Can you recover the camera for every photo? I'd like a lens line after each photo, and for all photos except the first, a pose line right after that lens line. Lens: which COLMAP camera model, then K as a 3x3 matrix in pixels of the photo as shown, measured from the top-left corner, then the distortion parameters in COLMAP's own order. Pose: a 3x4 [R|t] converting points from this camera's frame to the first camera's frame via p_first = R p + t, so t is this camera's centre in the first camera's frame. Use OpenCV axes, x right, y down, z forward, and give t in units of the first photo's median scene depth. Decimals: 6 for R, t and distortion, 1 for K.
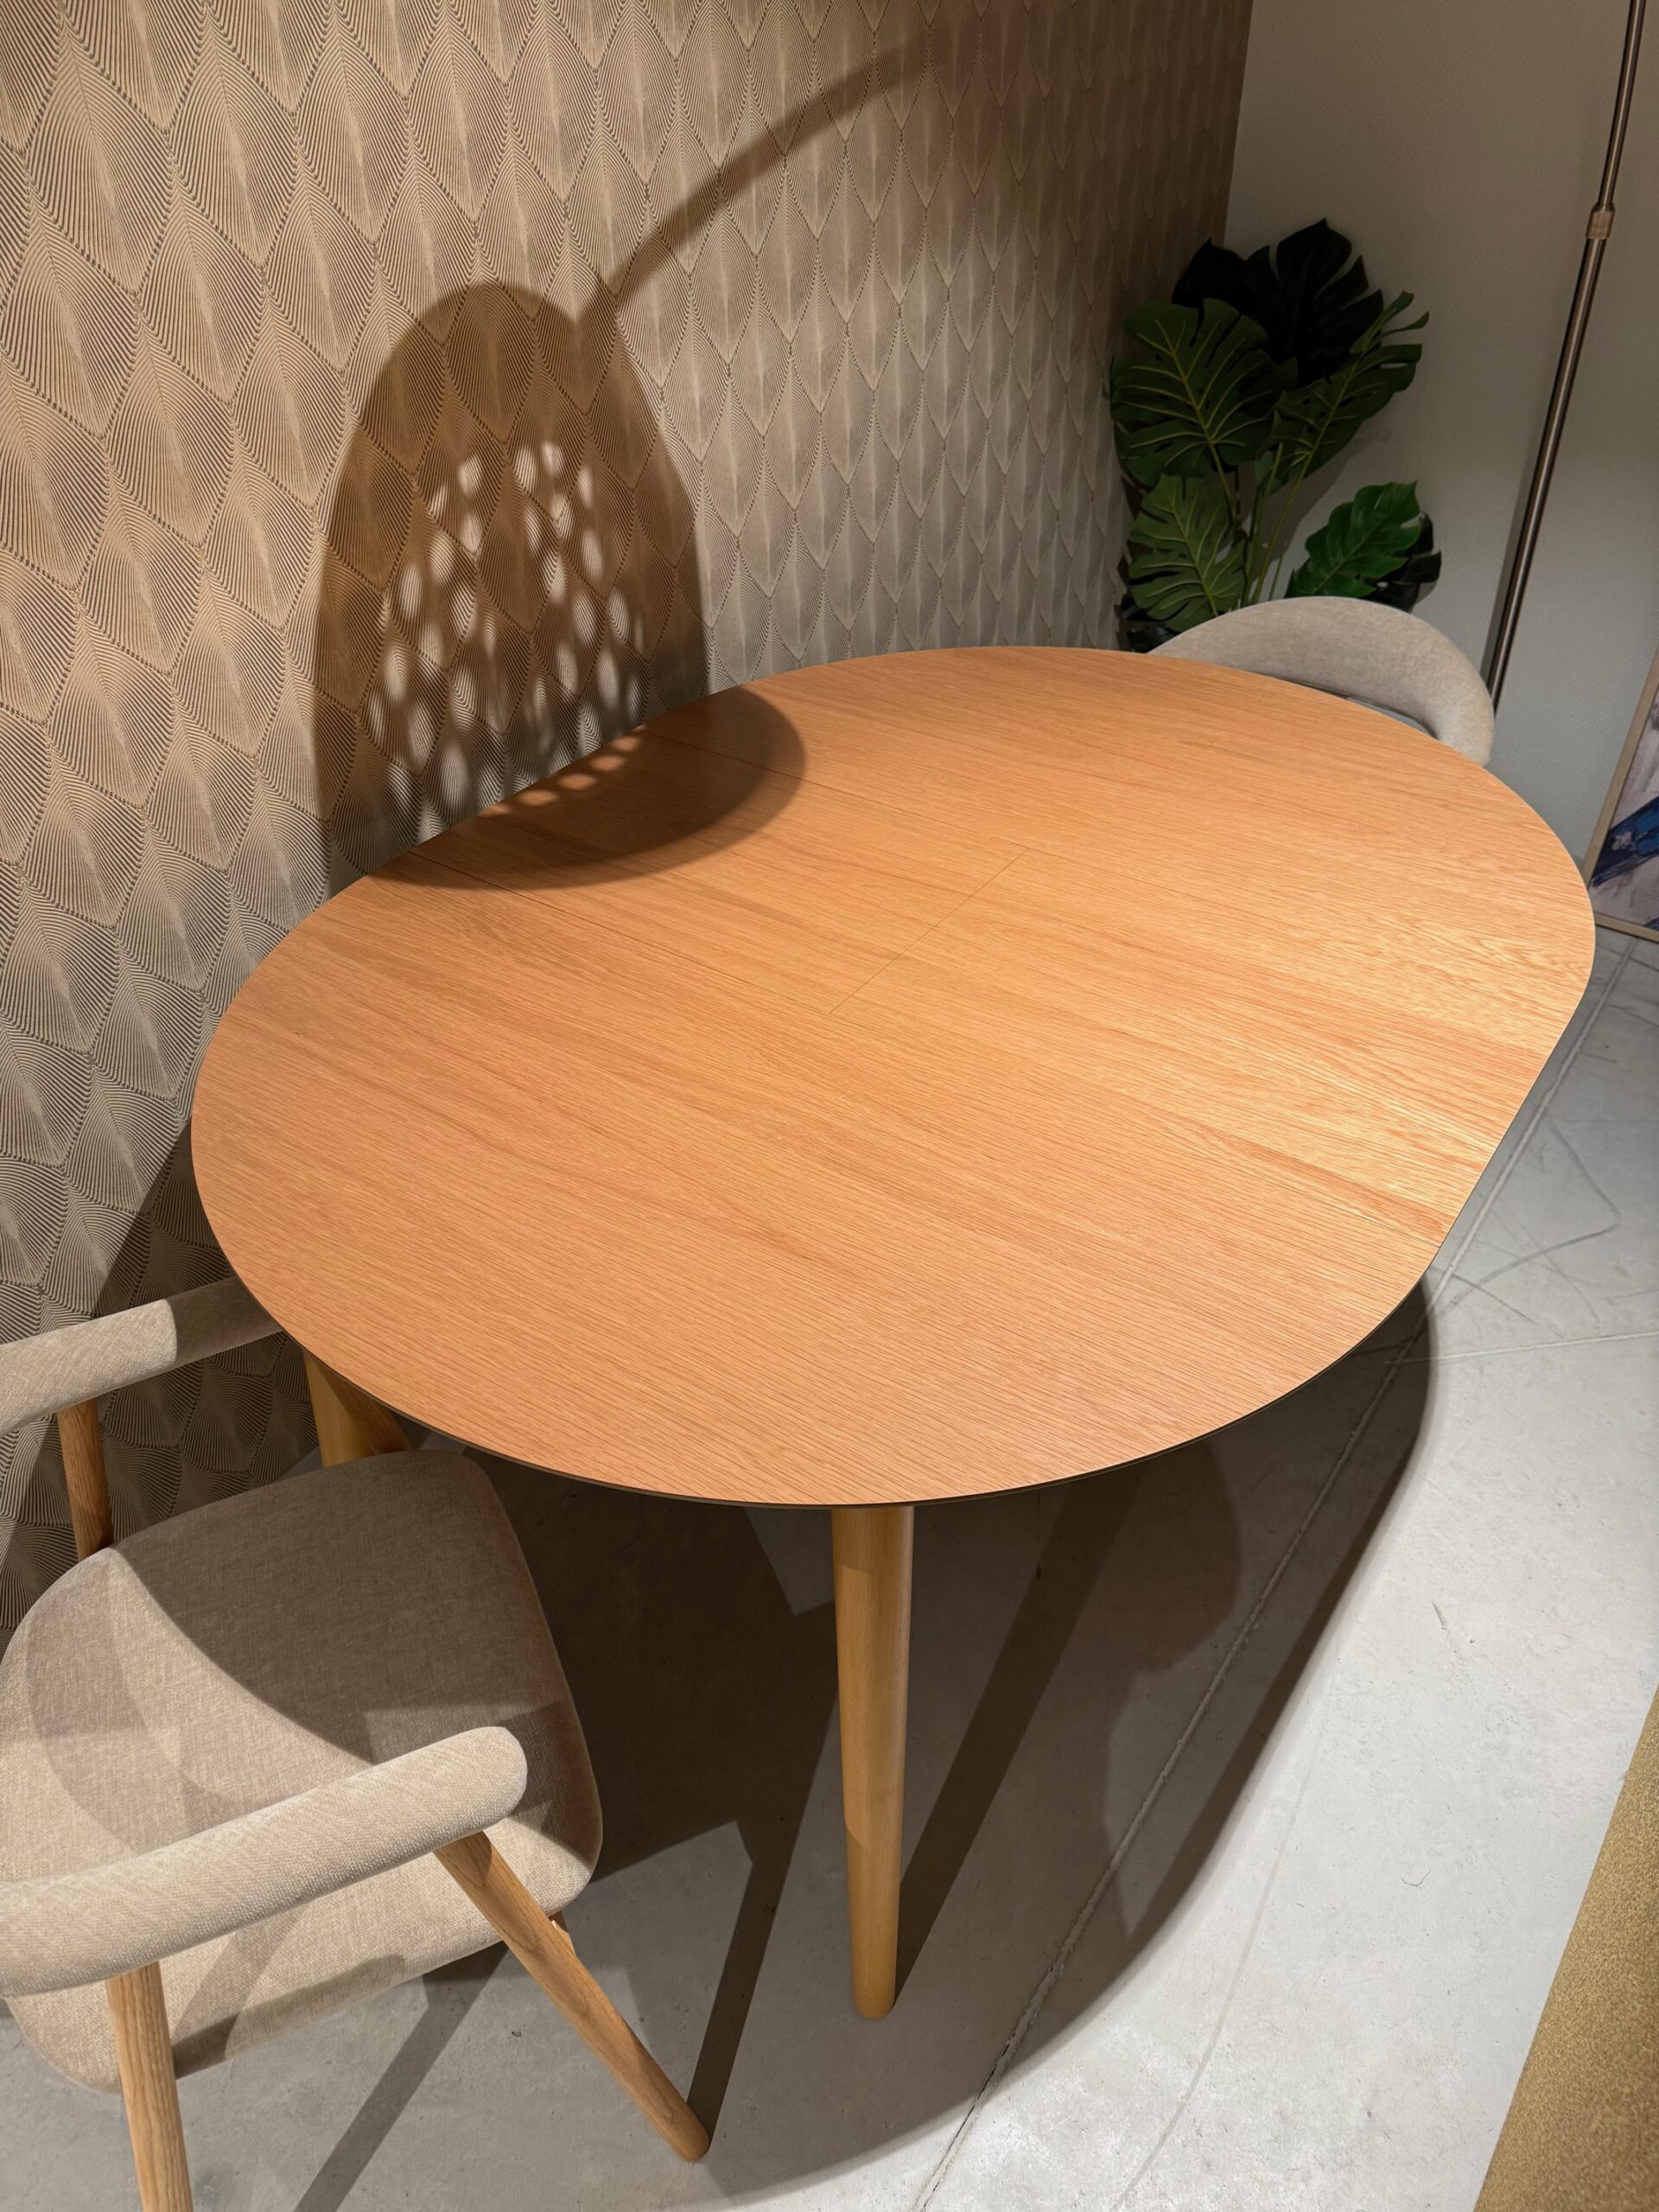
lens RADIAL K [[1607.5, 0, 807.0], [0, 1607.5, 1088.2], [0, 0, 1]] dist [0.004934, -0.007569]
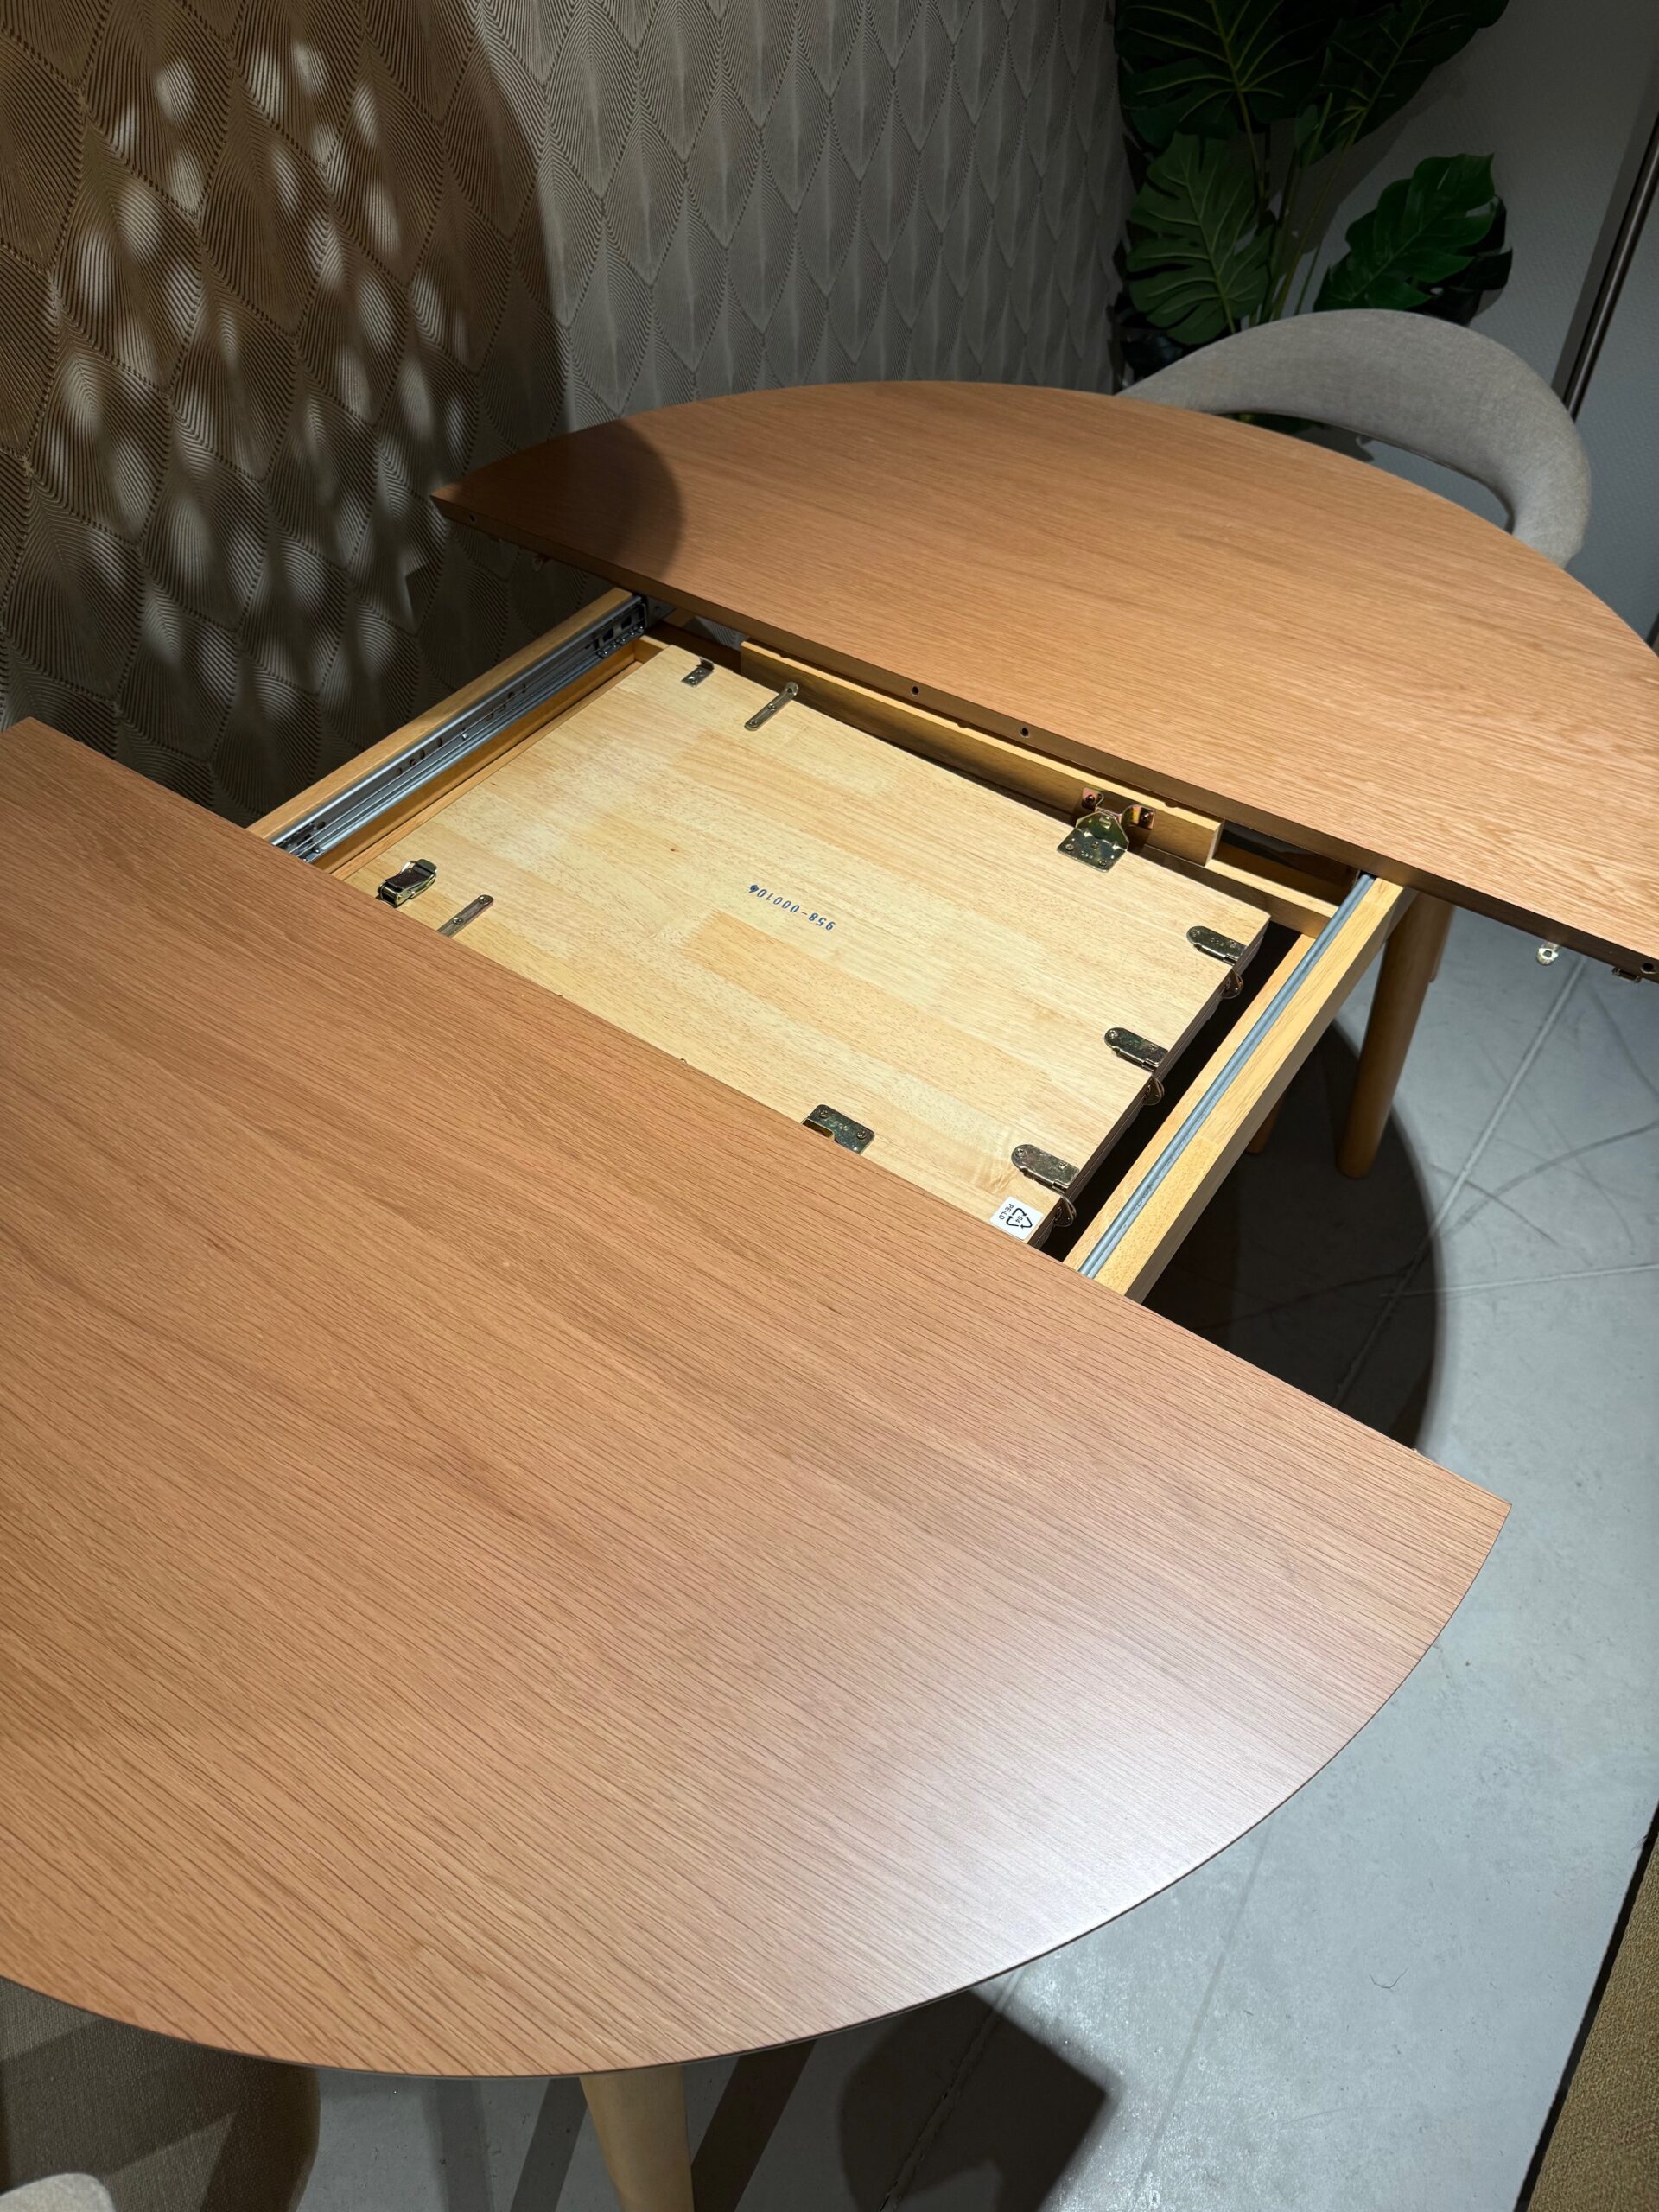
lens RADIAL K [[1638.7, 0, 815.2], [0, 1638.7, 1110.1], [0, 0, 1]] dist [0.002633, -0.007956]
pose [[0.999297, 0.015486, 0.034139, 0.037681], [-0.021225, 0.984385, 0.174742, -0.071795], [-0.030899, -0.175344, 0.984022, 0.202954]]
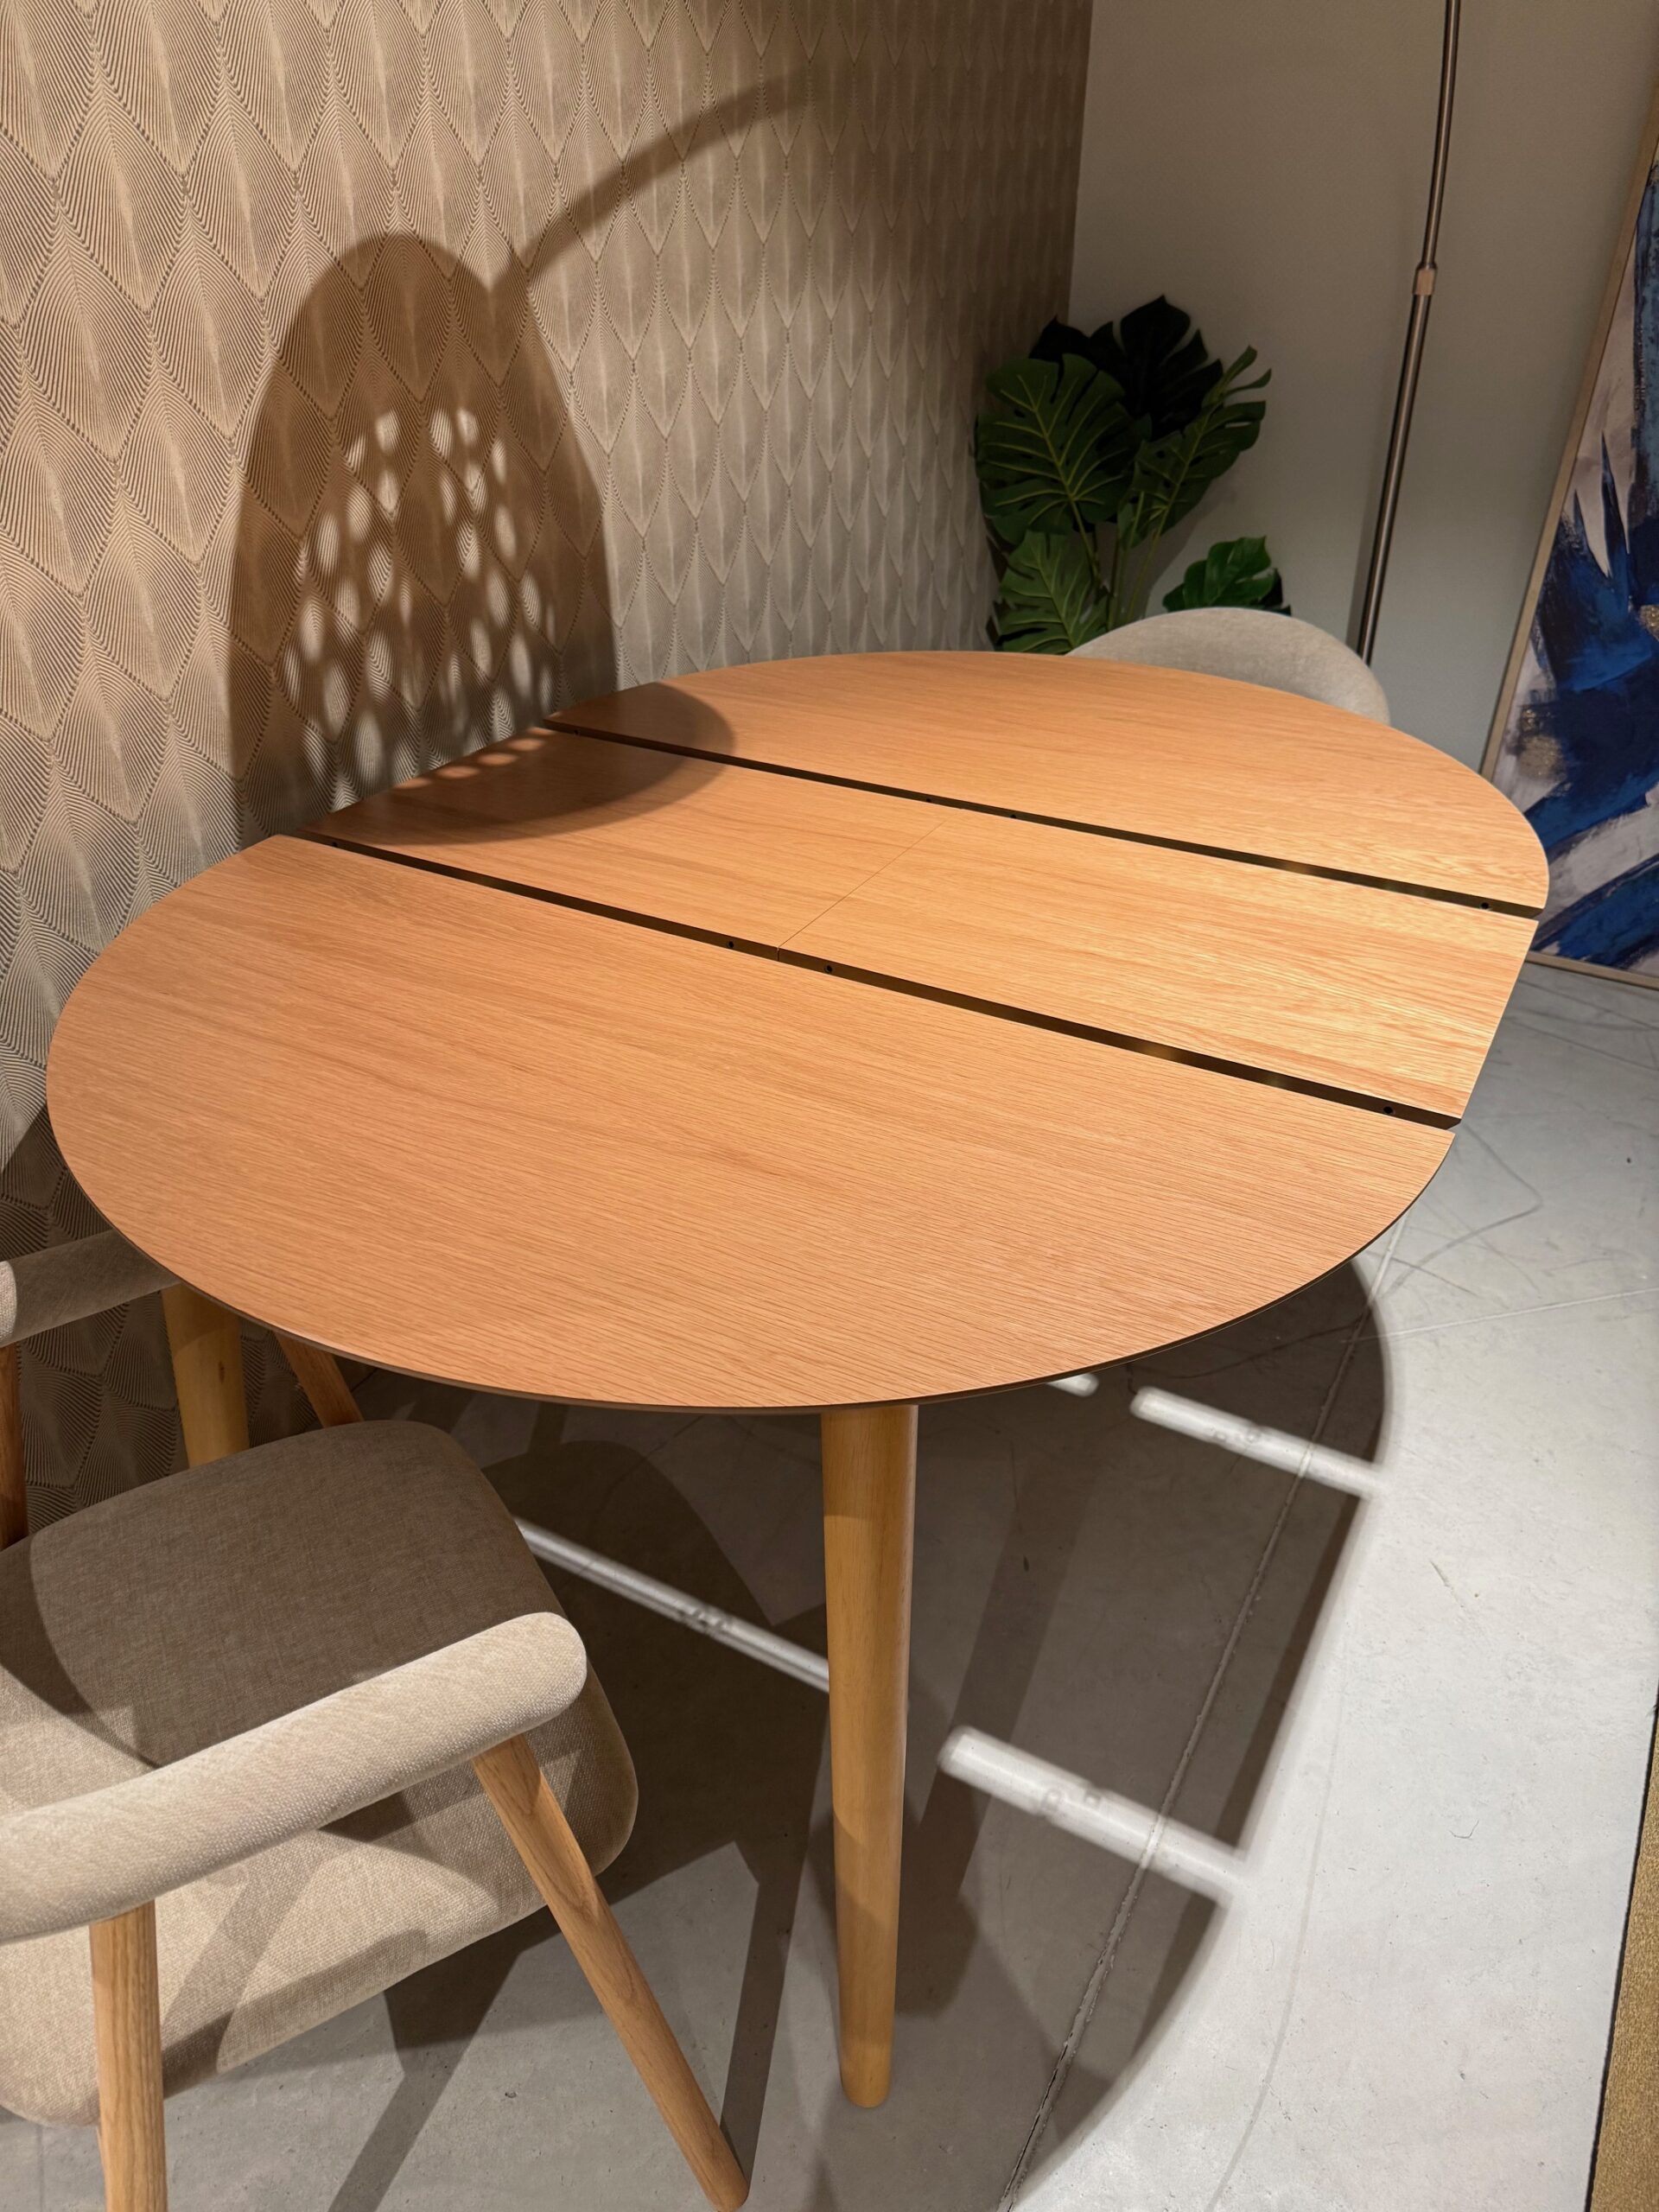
lens RADIAL K [[1607.5, 0, 807.0], [0, 1607.5, 1088.2], [0, 0, 1]] dist [0.004934, -0.007569]
pose [[0.993382, -0.041949, 0.106922, -0.067854], [0.052890, 0.993415, -0.101634, 0.107225], [-0.101954, 0.106616, 0.989059, 0.050148]]
